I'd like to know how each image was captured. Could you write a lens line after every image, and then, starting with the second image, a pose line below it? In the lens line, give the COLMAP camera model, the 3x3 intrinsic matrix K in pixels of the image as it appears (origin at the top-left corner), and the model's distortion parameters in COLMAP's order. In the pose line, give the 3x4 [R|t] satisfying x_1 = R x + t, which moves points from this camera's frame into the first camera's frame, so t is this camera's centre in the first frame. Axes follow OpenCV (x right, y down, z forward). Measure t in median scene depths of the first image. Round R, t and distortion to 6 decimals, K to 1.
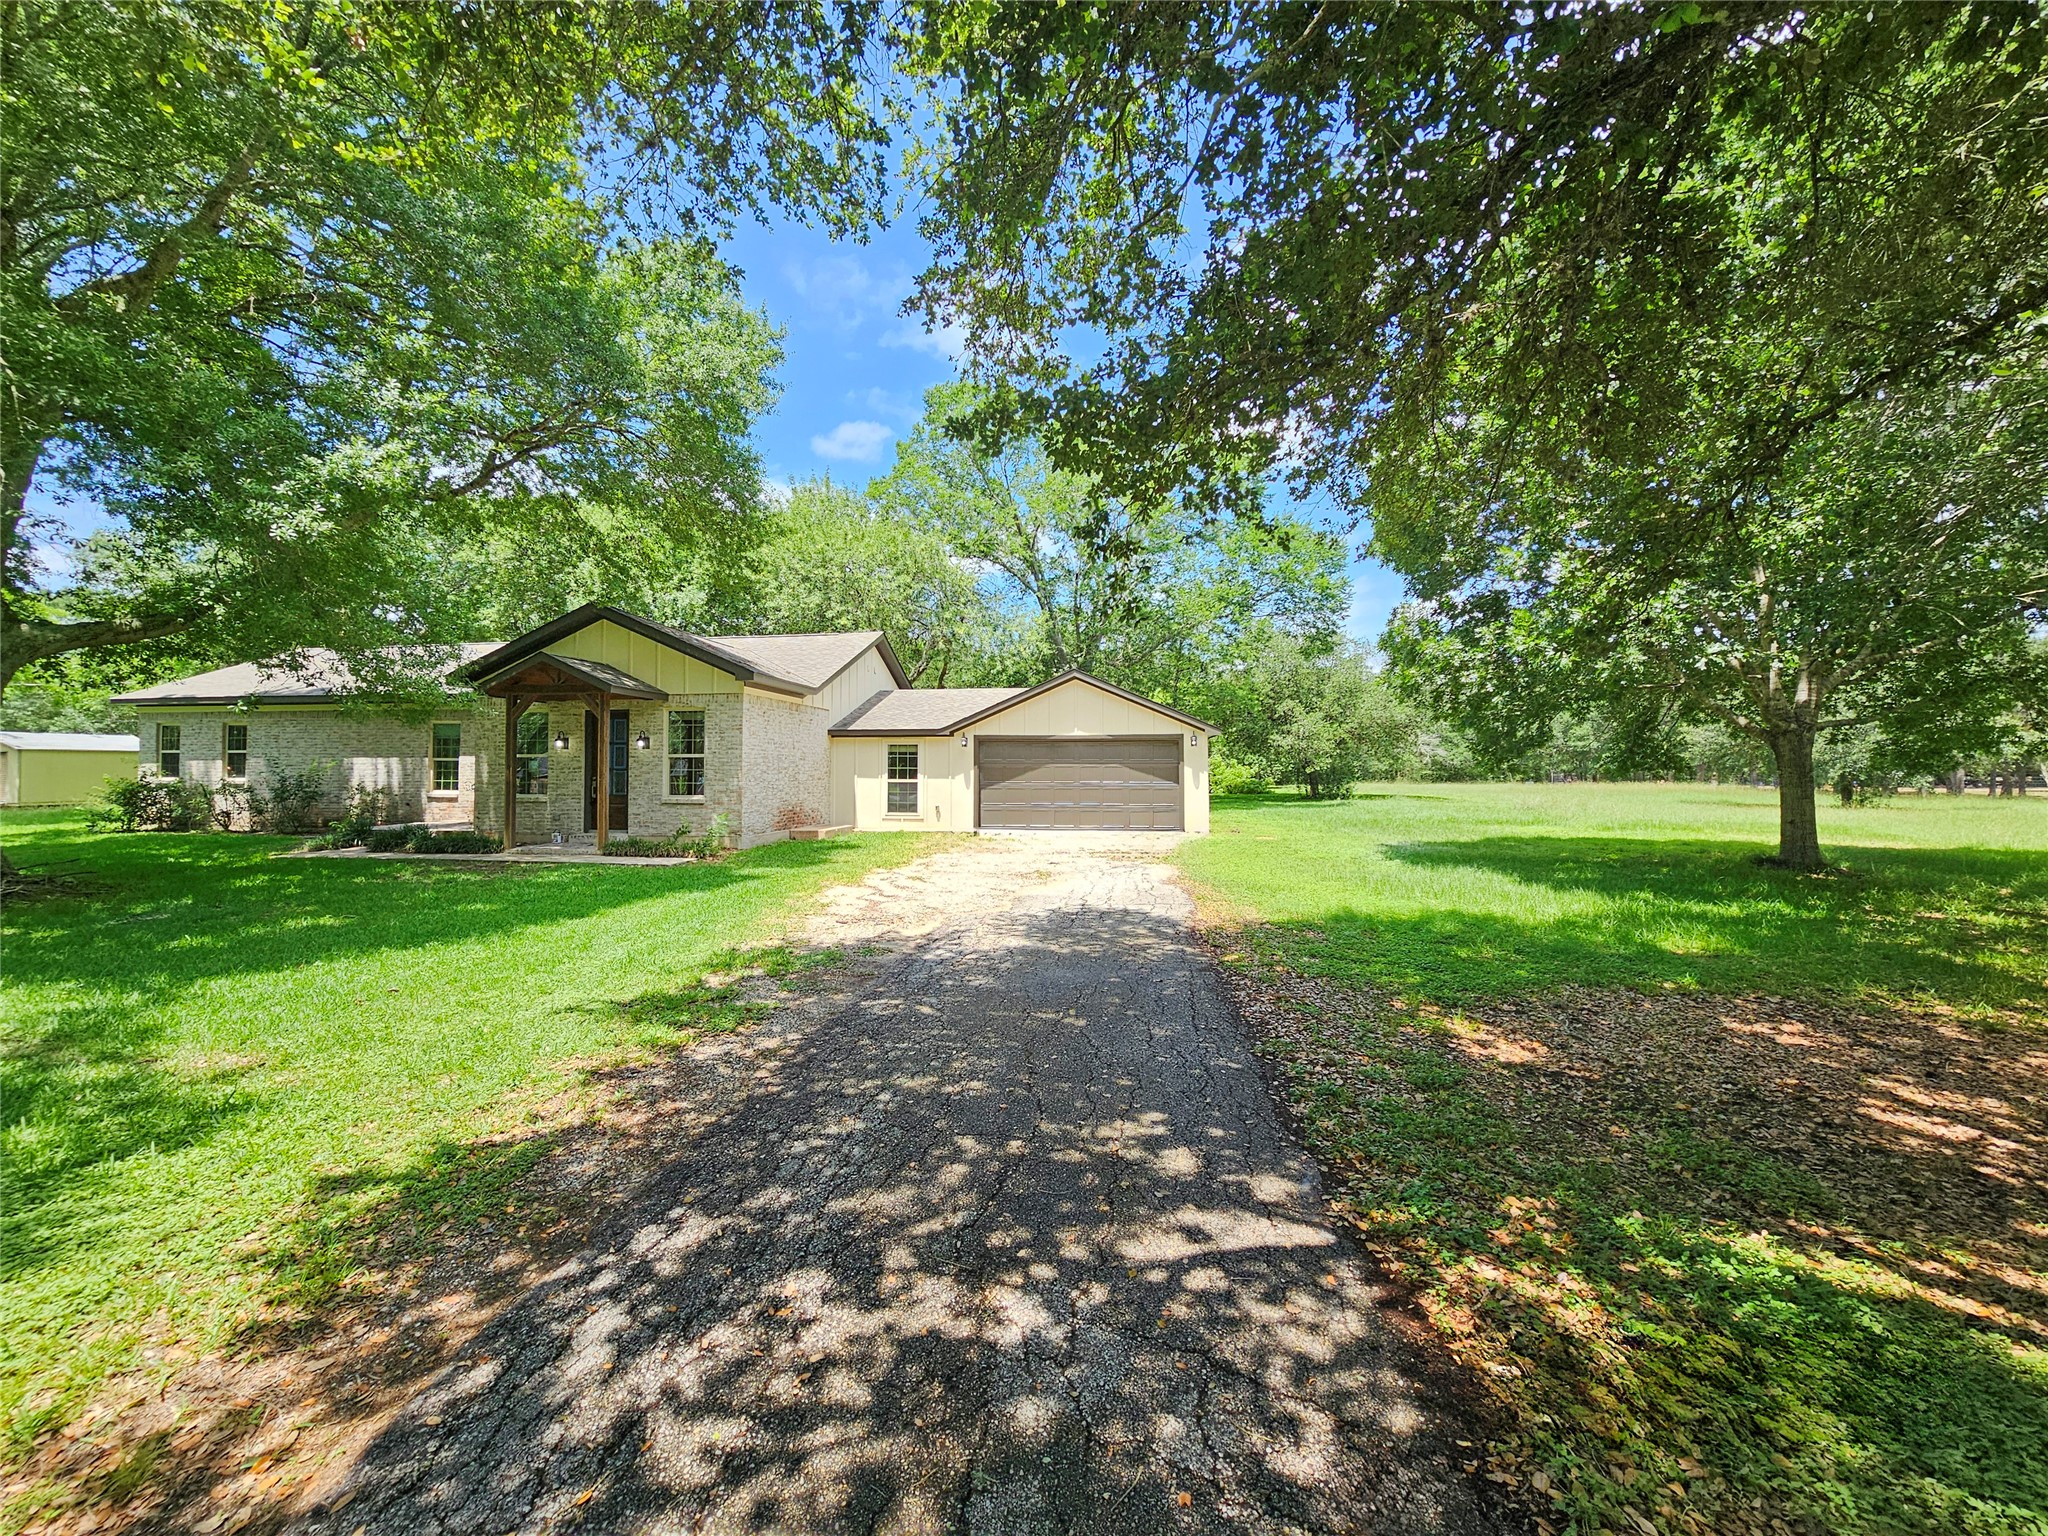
lens RADIAL K [[851.9, 0, 1033.0], [0, 851.9, 769.0], [0, 0, 1]] dist [-0.002016, -0.000263]
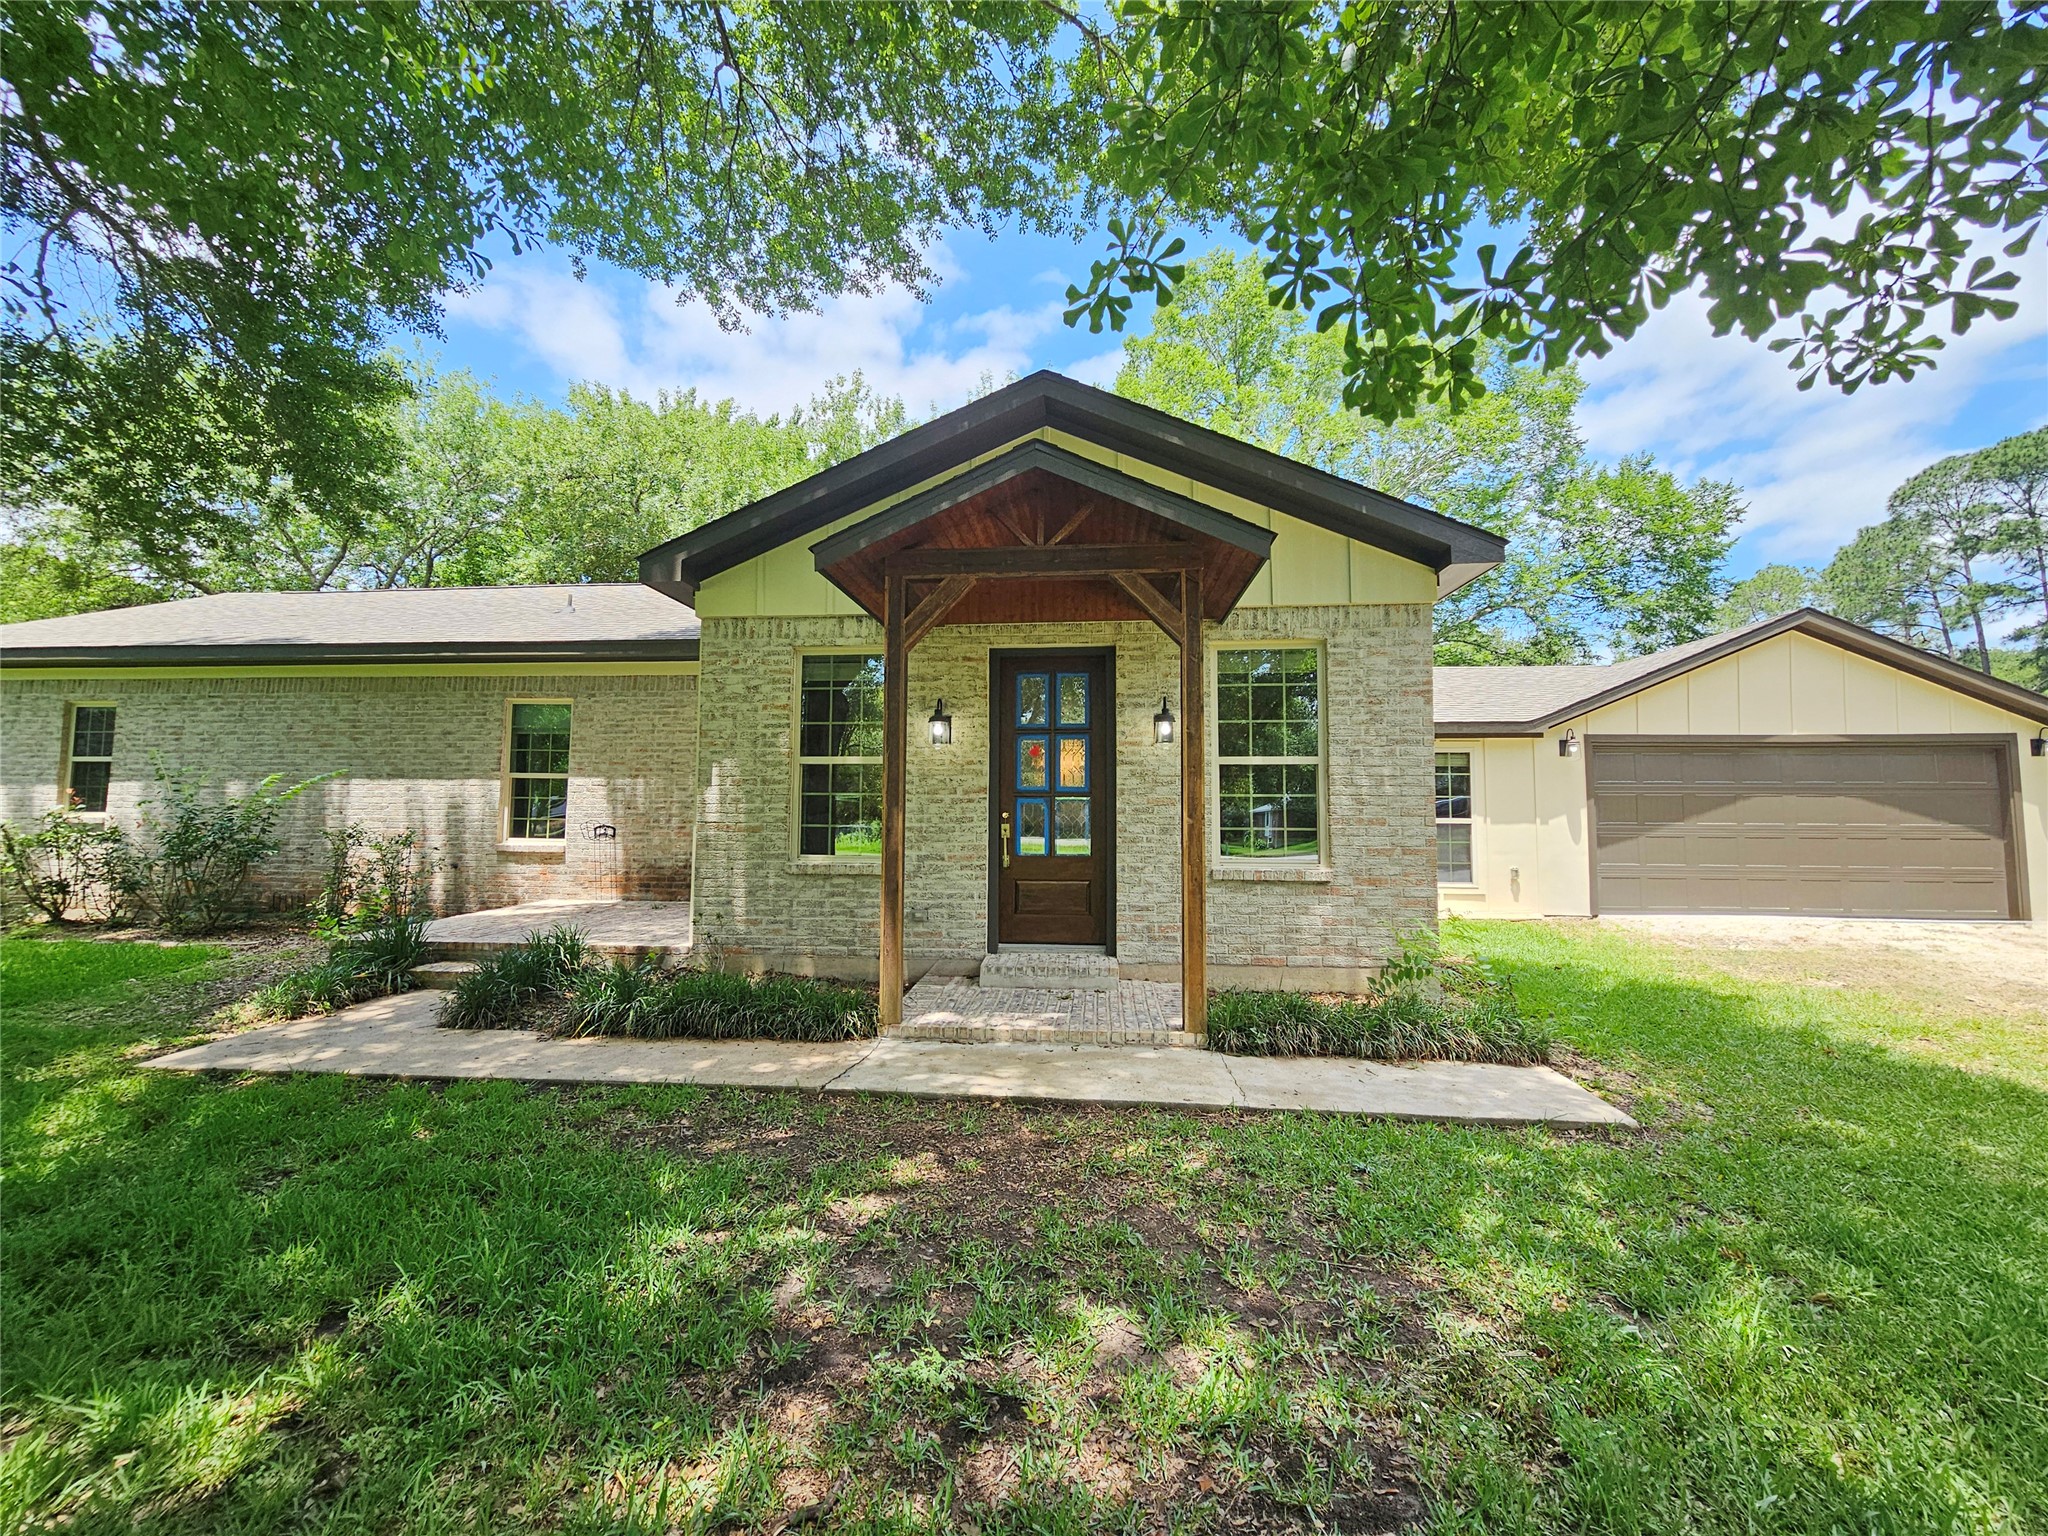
lens RADIAL K [[851.9, 0, 1013.9], [0, 851.9, 758.7], [0, 0, 1]] dist [-0.002016, -0.000263]
pose [[0.997879, 0.007076, 0.064715, -0.447710], [-0.003367, 0.998354, -0.057250, 0.005946], [-0.065013, 0.056910, 0.996260, 0.489646]]
